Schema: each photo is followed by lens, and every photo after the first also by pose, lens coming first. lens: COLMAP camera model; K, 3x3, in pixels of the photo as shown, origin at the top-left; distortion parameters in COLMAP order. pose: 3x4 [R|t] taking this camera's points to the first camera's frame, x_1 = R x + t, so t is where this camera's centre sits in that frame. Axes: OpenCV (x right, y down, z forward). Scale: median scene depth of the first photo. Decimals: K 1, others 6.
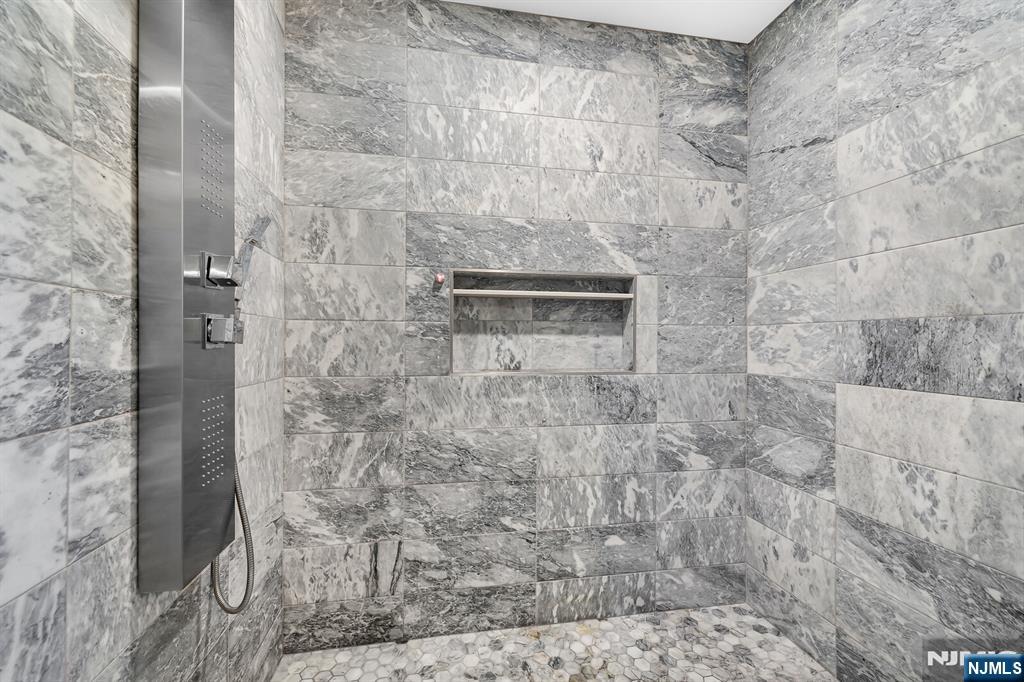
lens RADIAL K [[438.8, 0, 512.5], [0, 438.8, 340.2], [0, 0, 1]] dist [-0.000888, 0.000005]
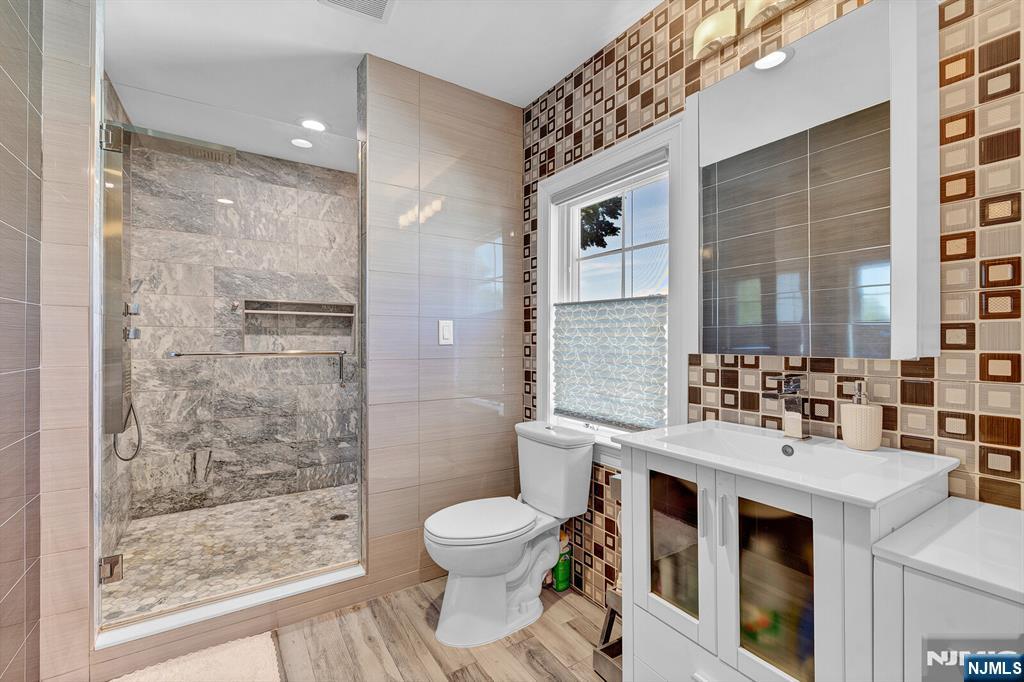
lens RADIAL K [[446.1, 0, 508.9], [0, 446.1, 342.1], [0, 0, 1]] dist [0.000336, 0.000057]
pose [[0.925373, -0.002732, 0.379049, 0.176230], [0.001420, 0.999992, 0.003741, 0.010847], [-0.379056, -0.002924, 0.925369, -1.117045]]
